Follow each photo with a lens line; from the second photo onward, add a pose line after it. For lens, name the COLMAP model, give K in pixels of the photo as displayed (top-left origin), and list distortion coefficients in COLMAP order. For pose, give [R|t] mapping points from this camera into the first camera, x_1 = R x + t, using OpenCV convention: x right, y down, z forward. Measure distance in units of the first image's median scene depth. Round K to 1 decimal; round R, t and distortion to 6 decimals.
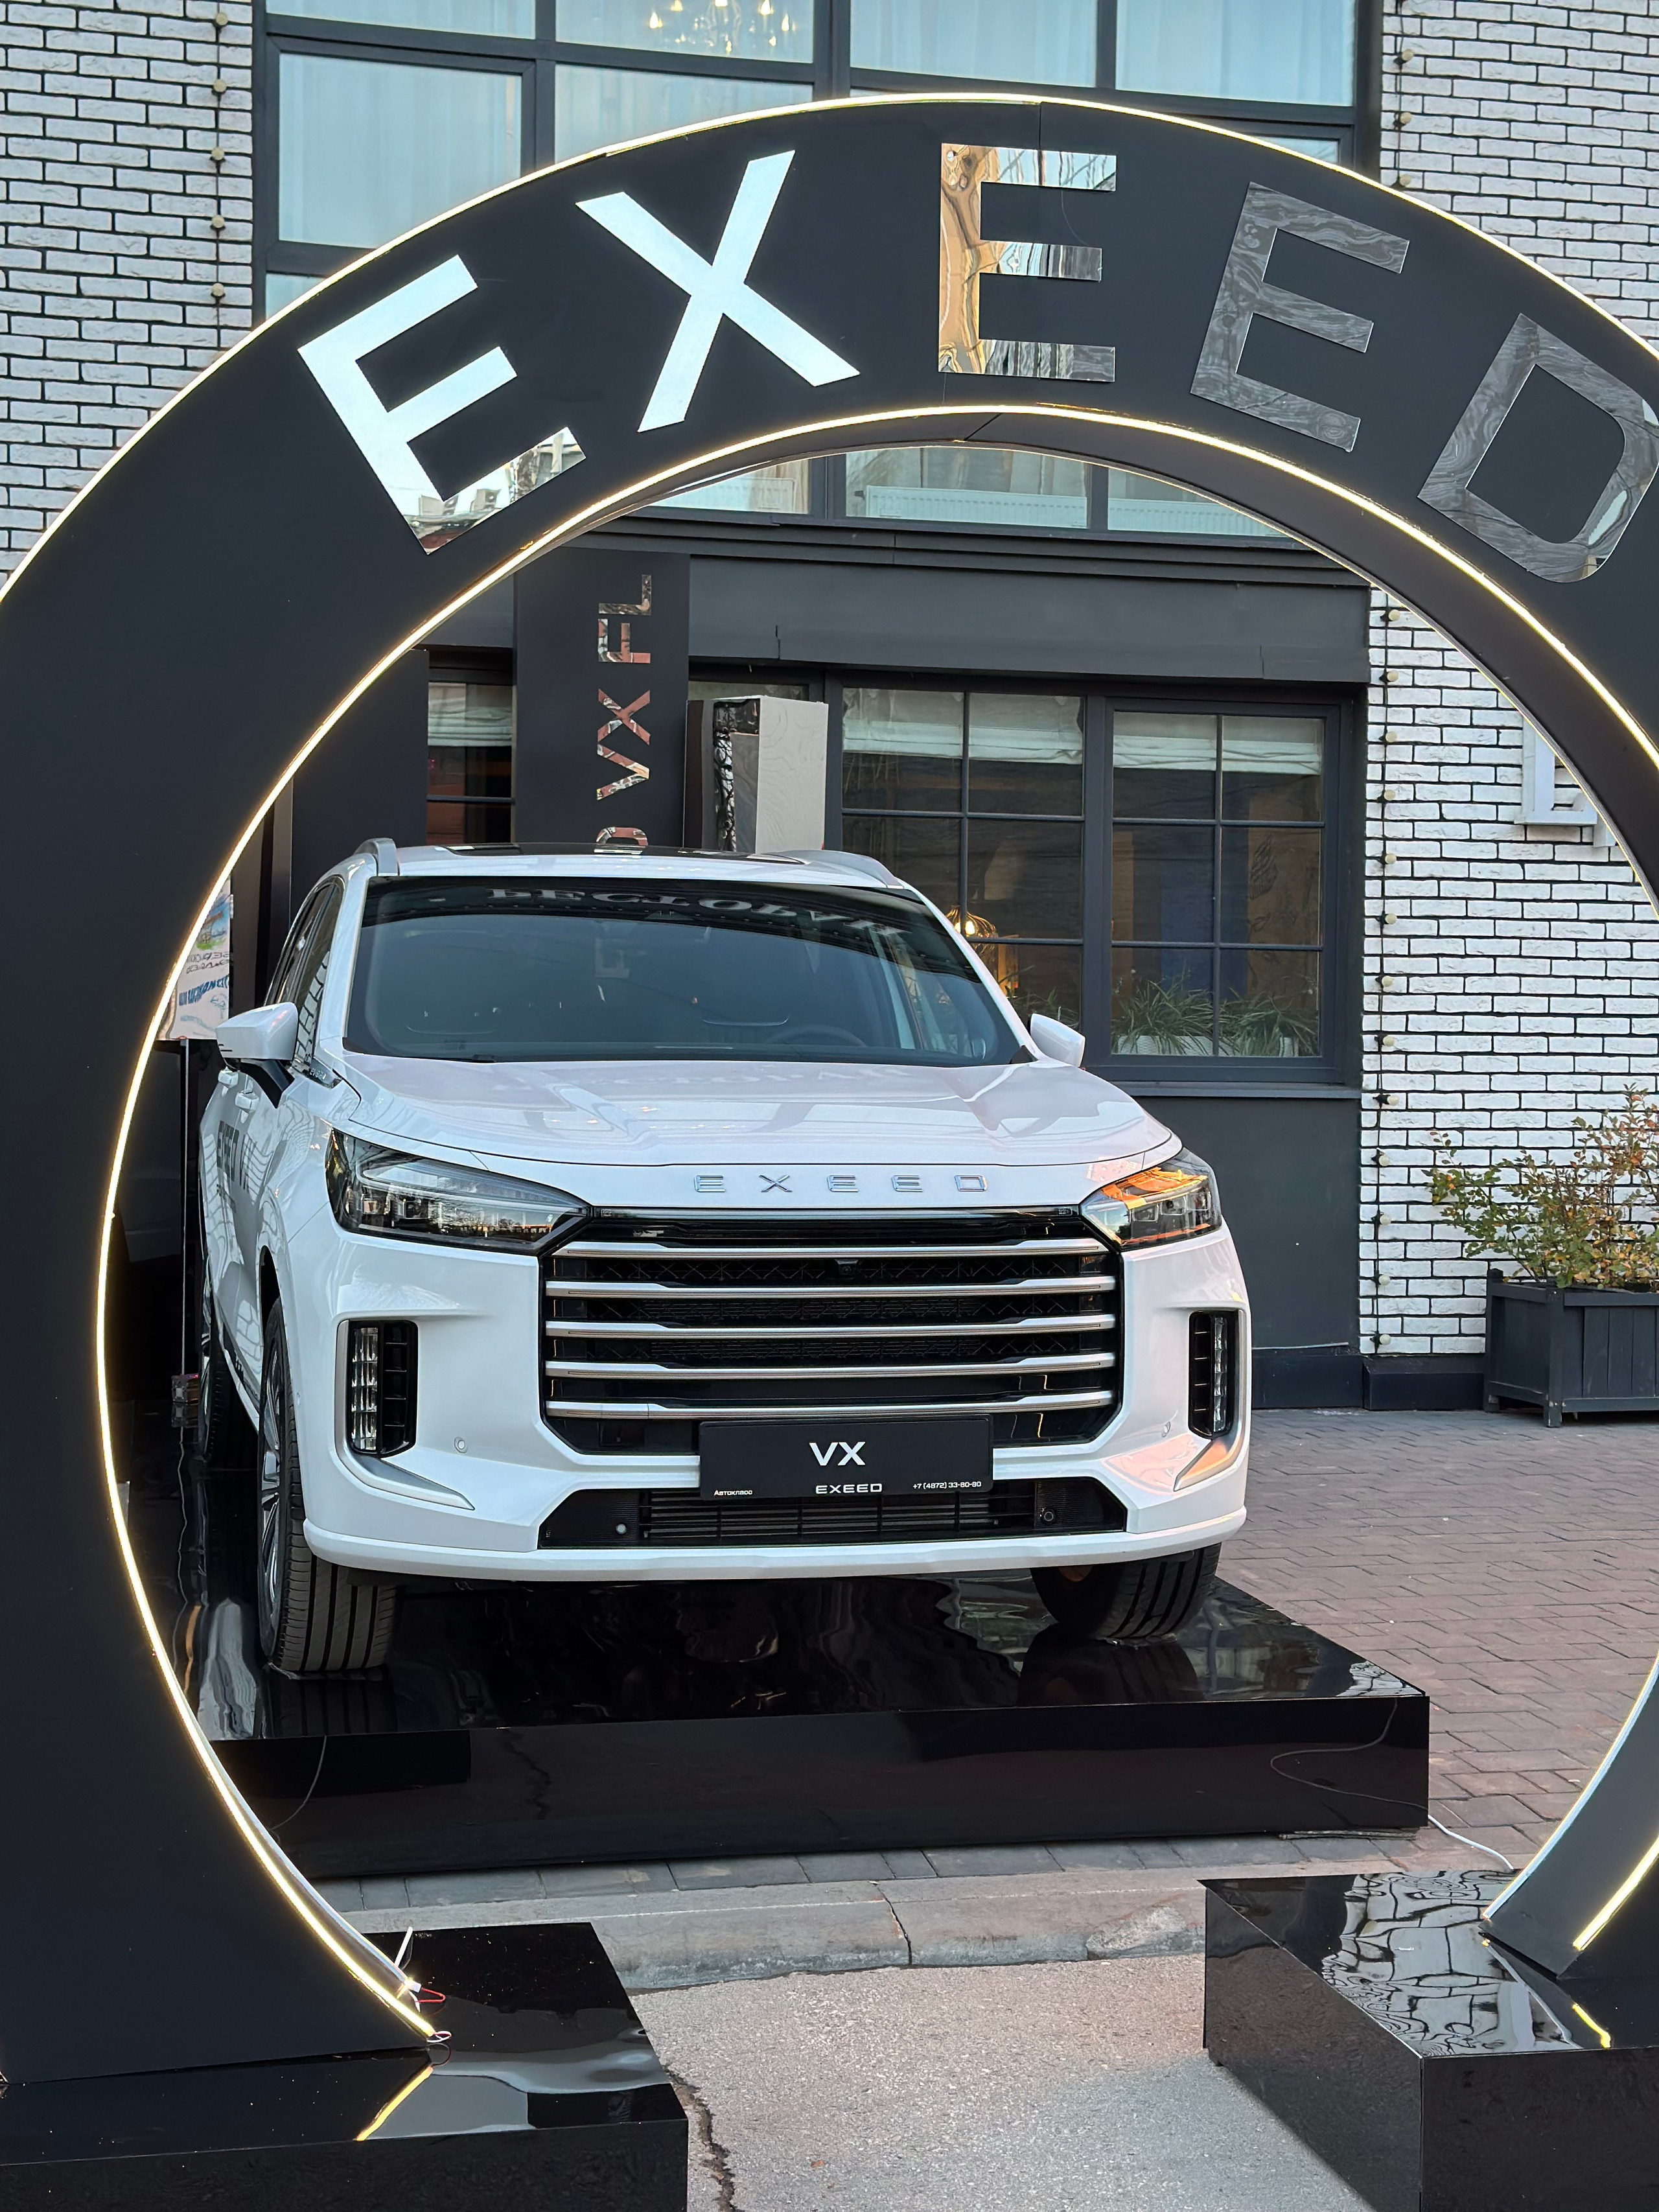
lens RADIAL K [[3086.8, 0, 837.6], [0, 3086.8, 1115.2], [0, 0, 1]] dist [0.201354, -0.403956]
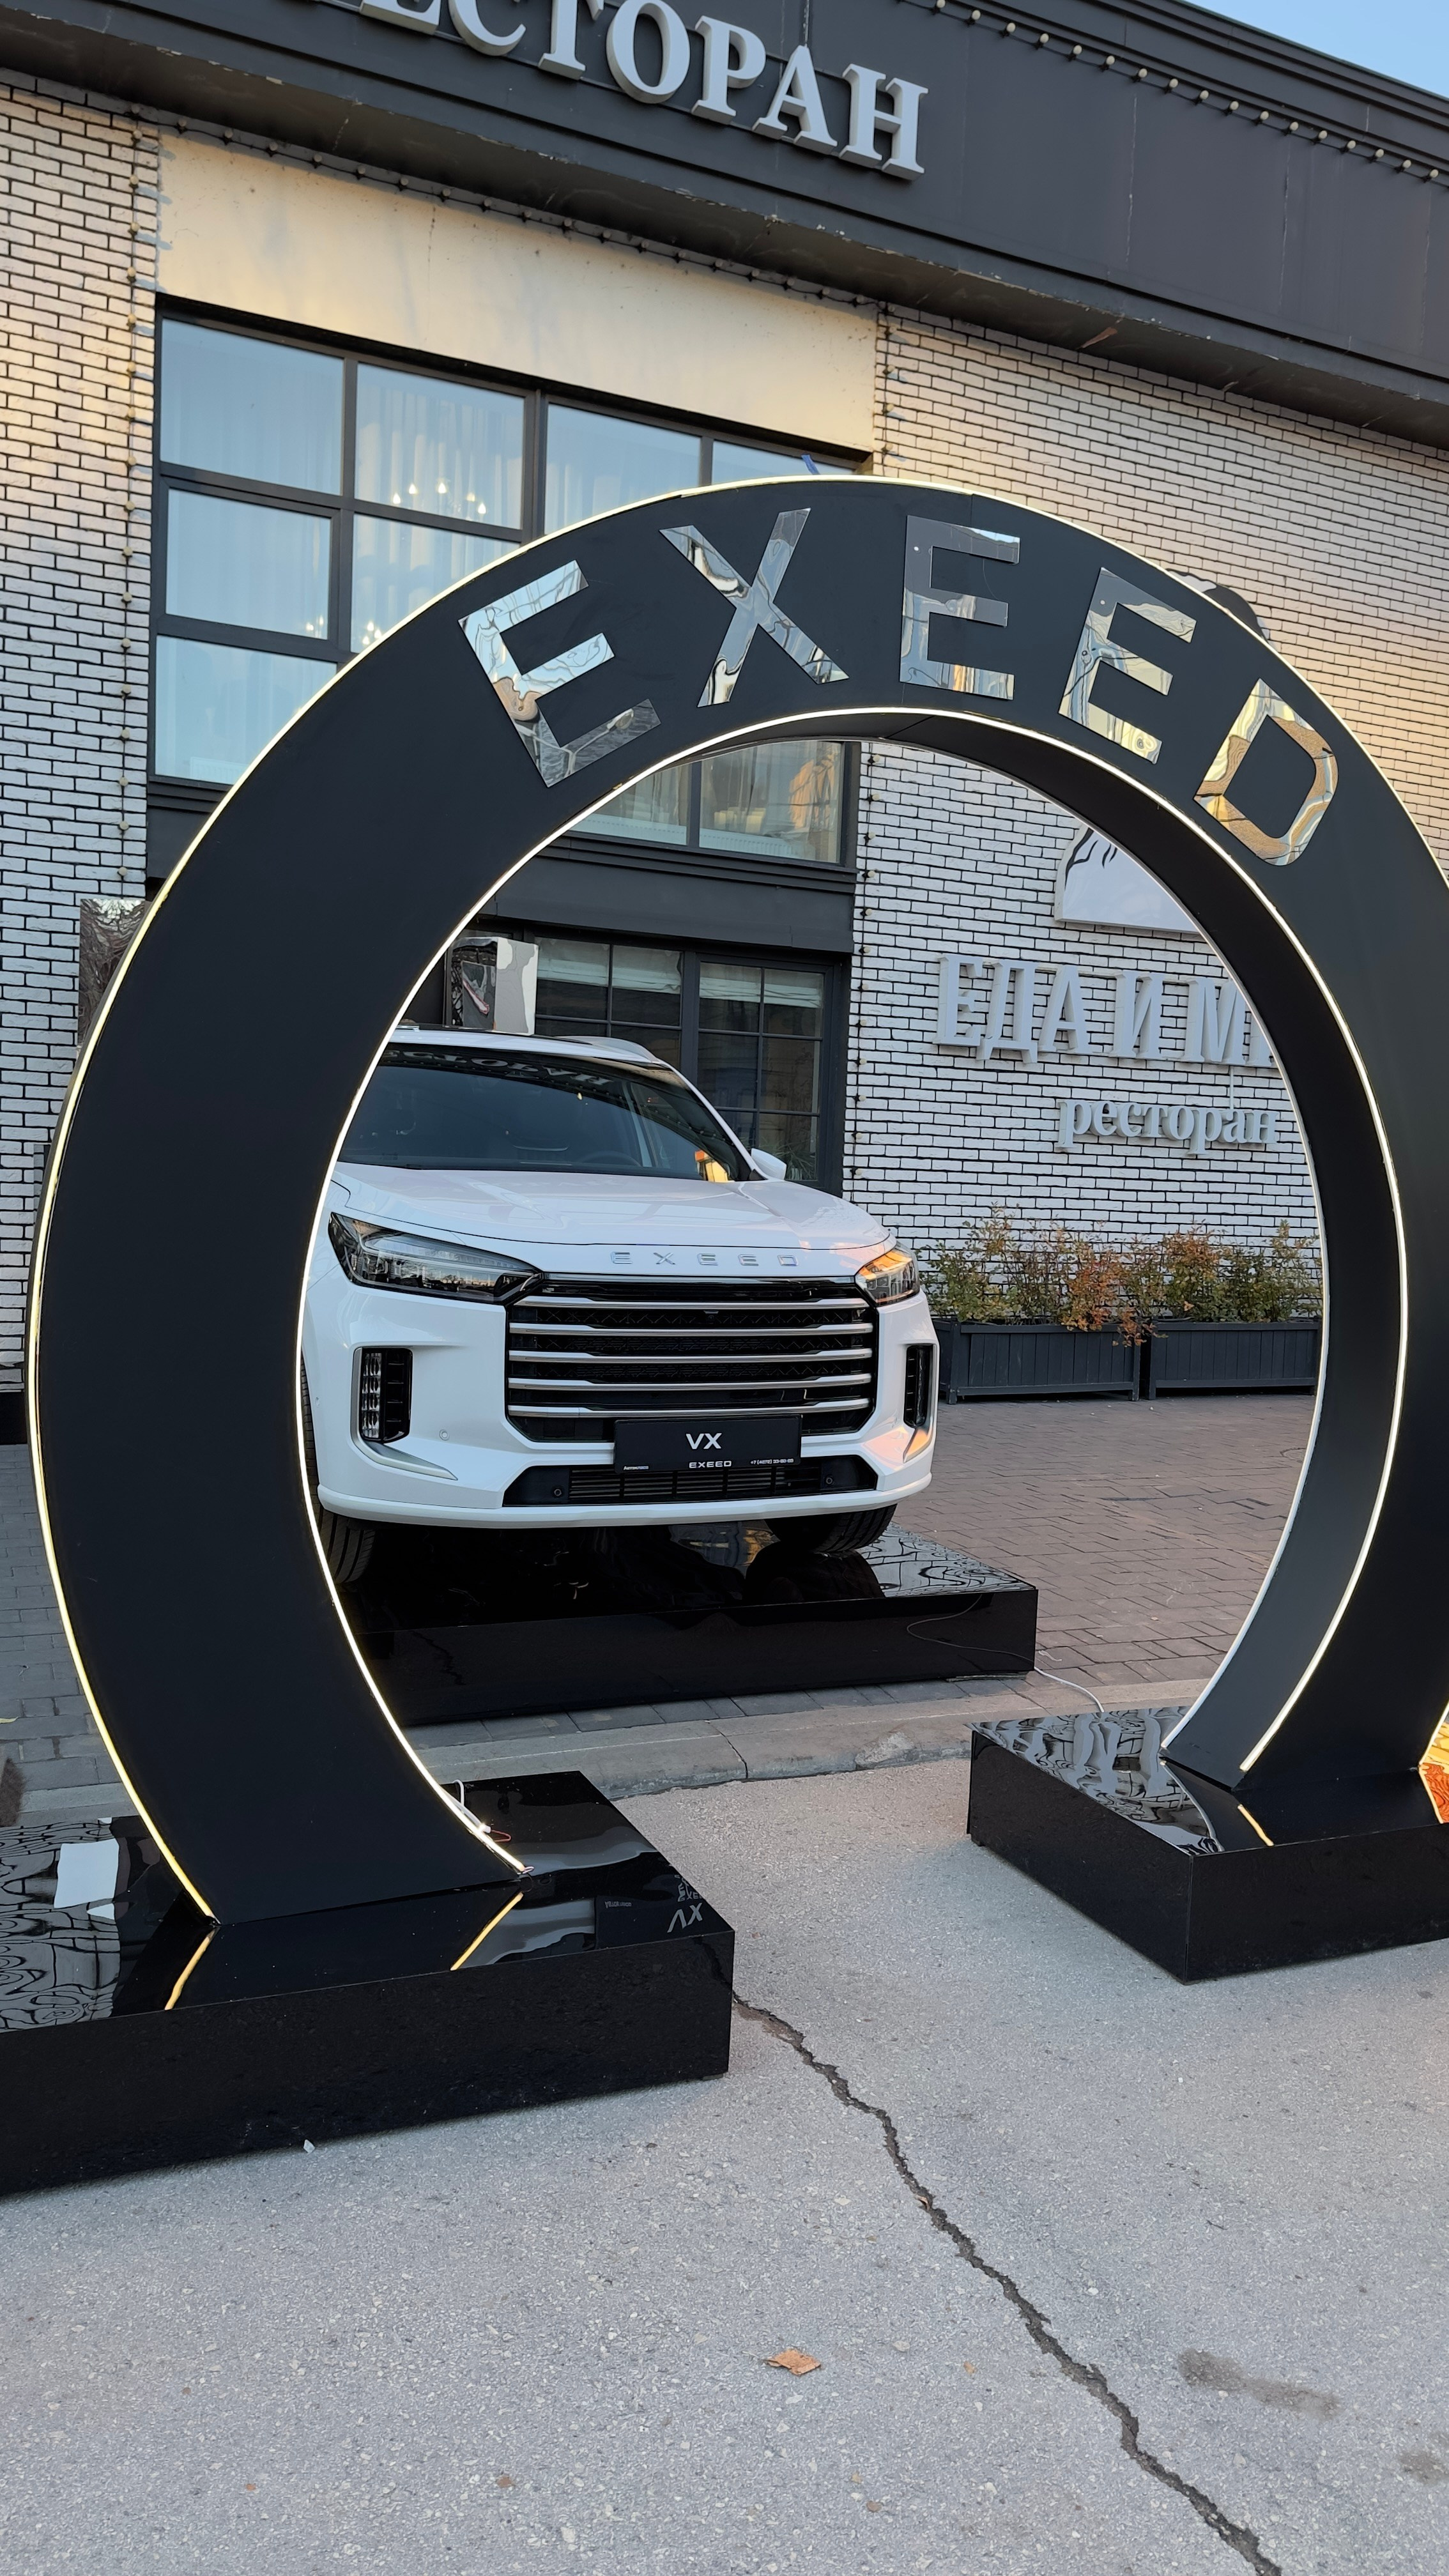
lens RADIAL K [[1794.5, 0, 748.1], [0, 1794.5, 1300.9], [0, 0, 1]] dist [0.171742, -0.321606]
pose [[0.981703, 0.015085, 0.189820, -0.131446], [-0.024613, 0.998547, 0.047938, 0.000355], [-0.188821, -0.051733, 0.980648, 0.141516]]
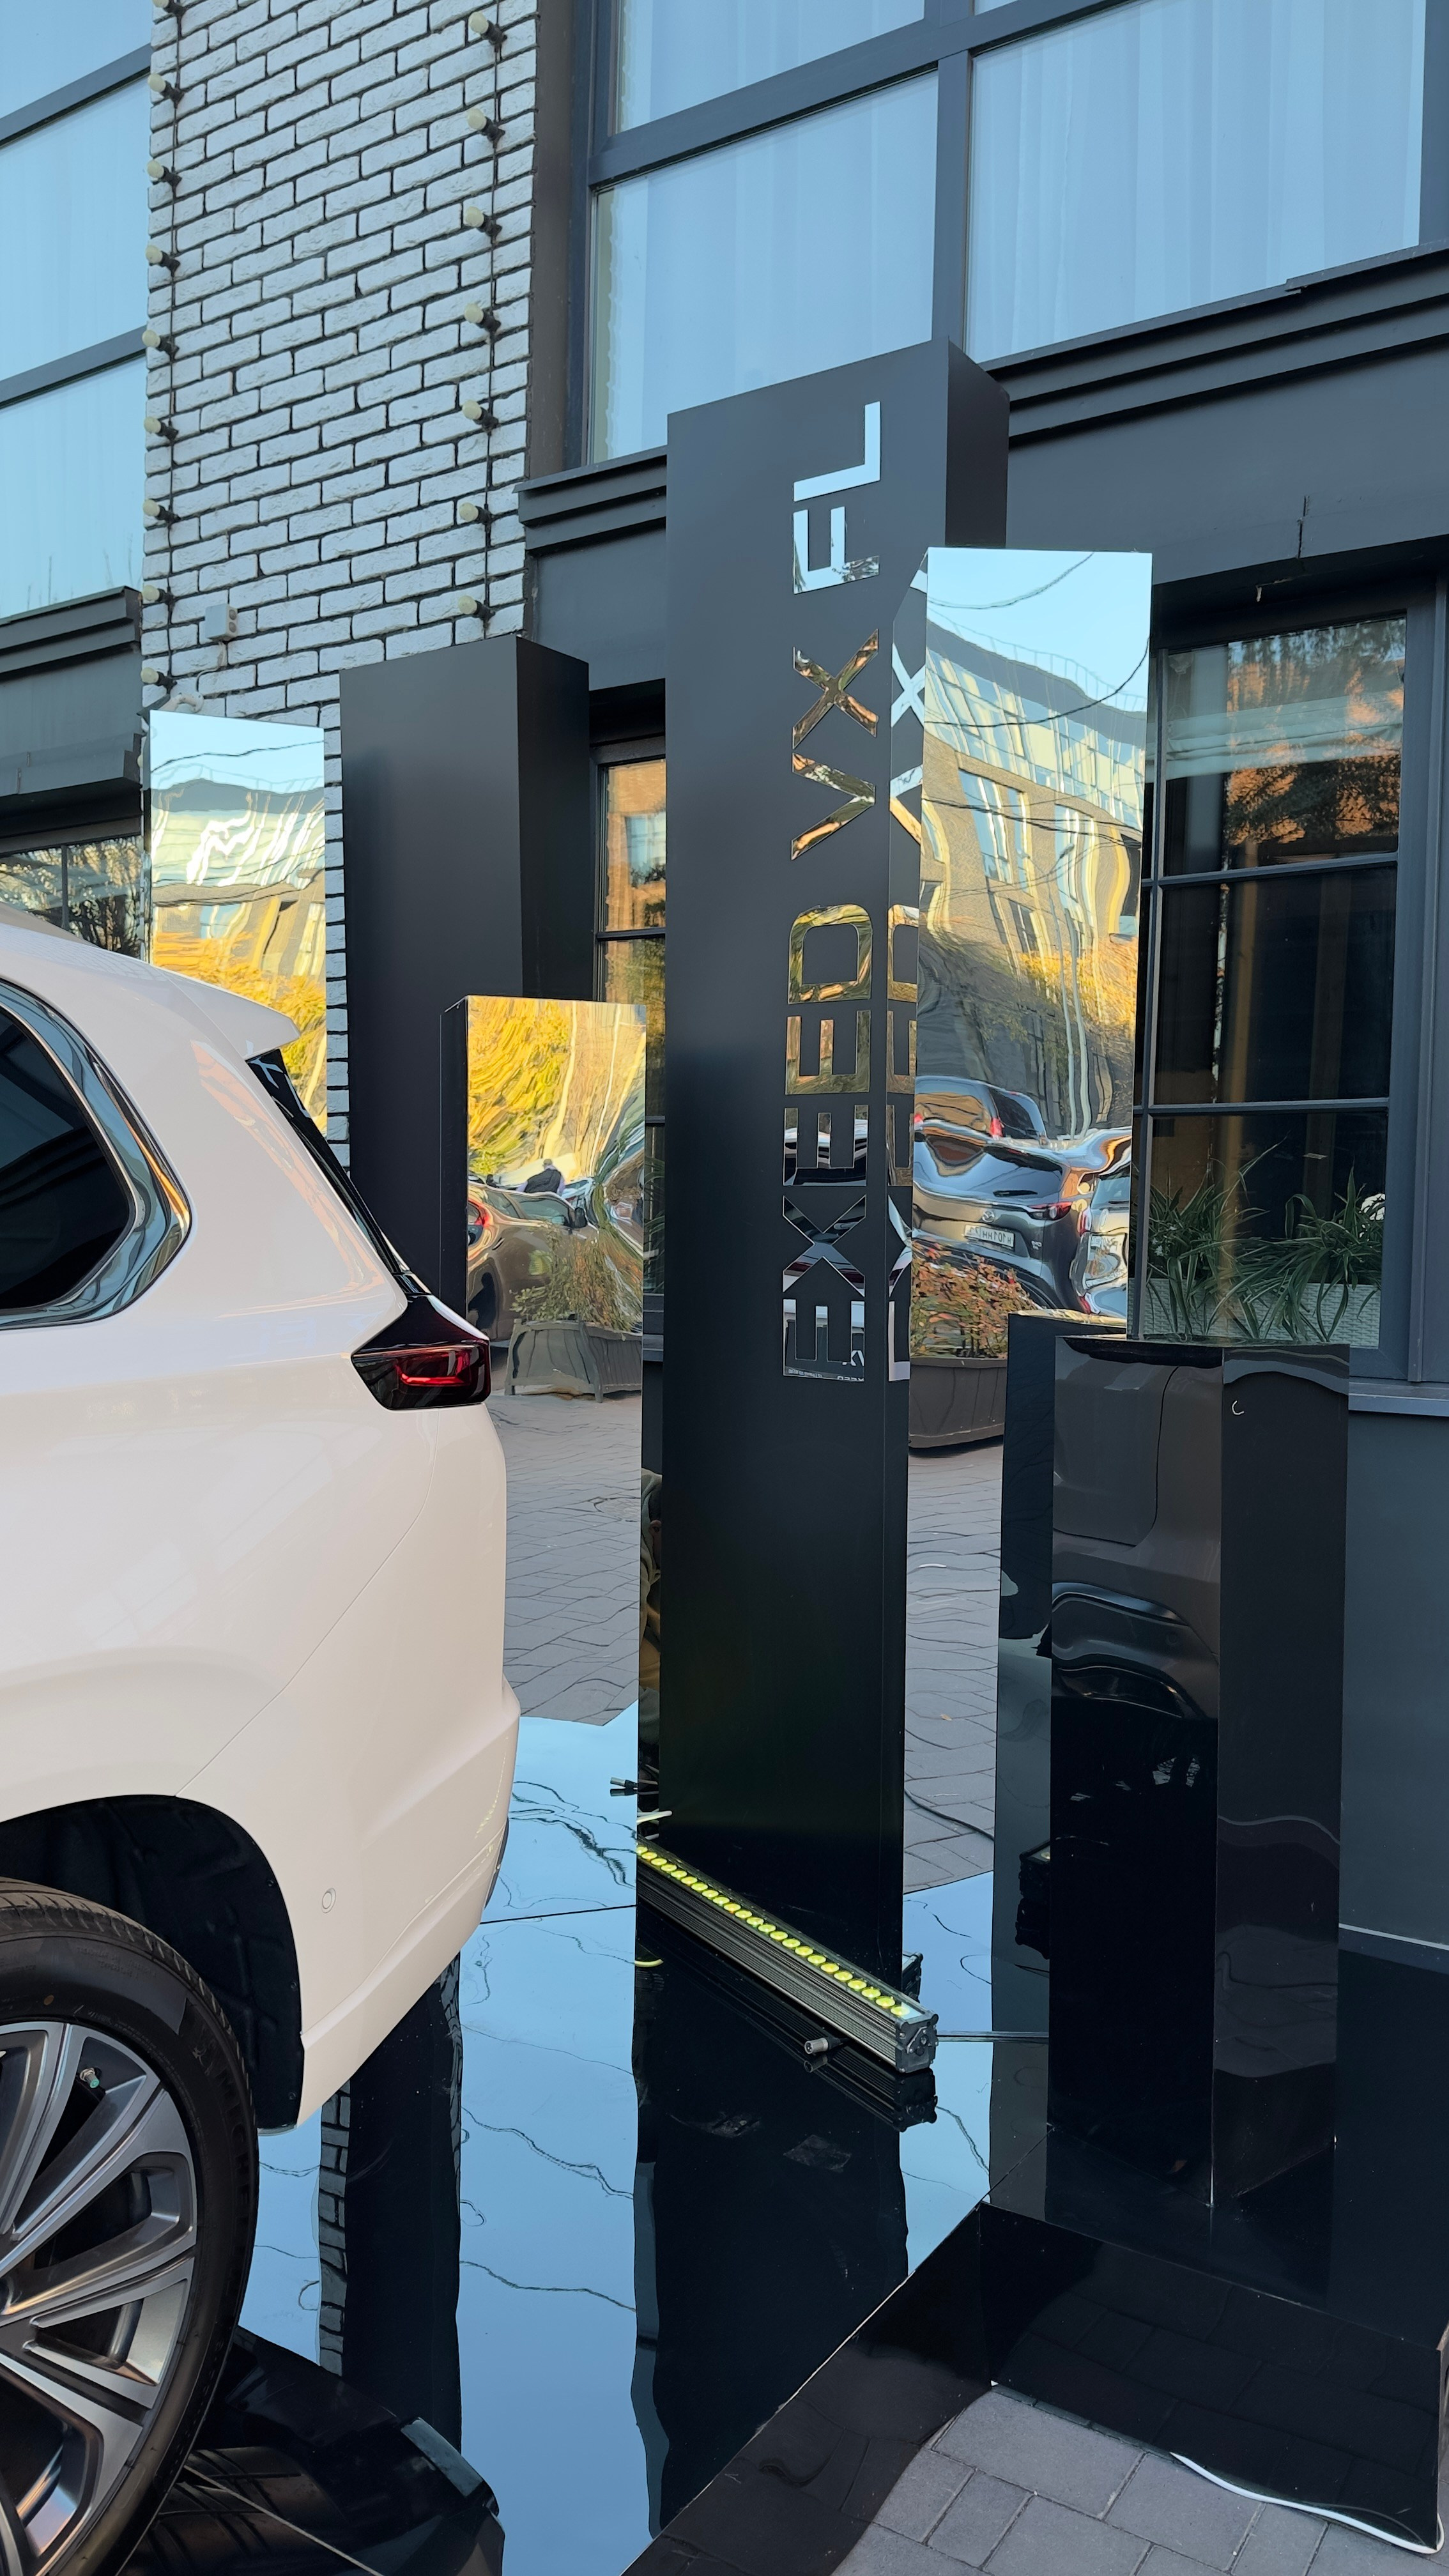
lens RADIAL K [[1852.0, 0, 724.5], [0, 1852.0, 1288.0], [0, 0, 1]] dist [0.003459, -0.002869]
pose [[0.694782, 0.022350, -0.718873, 0.276256], [-0.023575, 0.999688, 0.008296, -0.057157], [0.718833, 0.011184, 0.695092, 1.459193]]
